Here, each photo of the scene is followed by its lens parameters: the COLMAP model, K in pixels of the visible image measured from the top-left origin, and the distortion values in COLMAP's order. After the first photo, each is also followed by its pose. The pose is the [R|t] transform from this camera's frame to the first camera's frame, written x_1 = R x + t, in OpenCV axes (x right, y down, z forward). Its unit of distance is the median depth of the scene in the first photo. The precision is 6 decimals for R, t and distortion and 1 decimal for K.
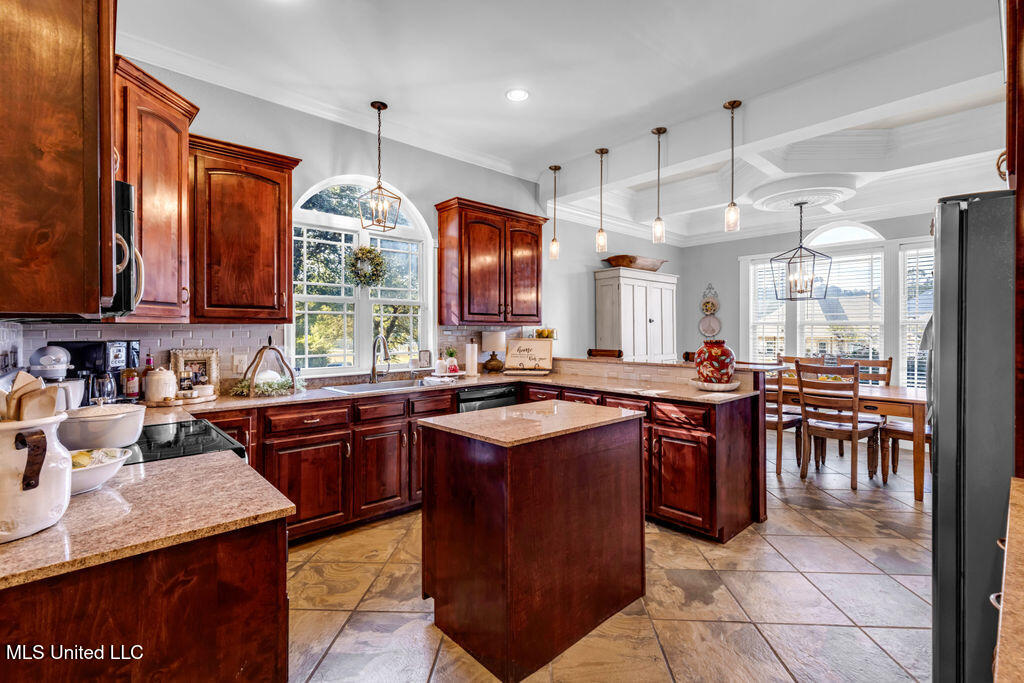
lens RADIAL K [[476.0, 0, 512.7], [0, 476.0, 331.5], [0, 0, 1]] dist [0.000596, -0.000740]
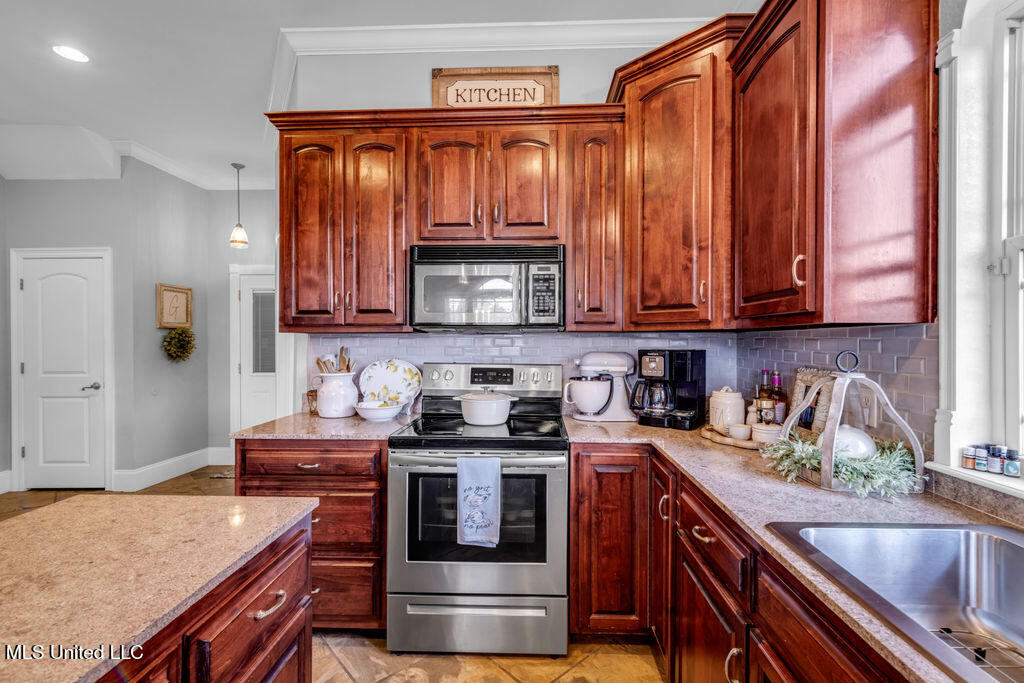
lens RADIAL K [[460.0, 0, 519.5], [0, 460.0, 341.9], [0, 0, 1]] dist [0.002830, -0.000505]
pose [[-0.699372, 0.003995, -0.714747, 0.022702], [-0.001274, 0.999976, 0.006836, -0.001454], [0.714757, 0.005692, -0.699350, 1.183511]]
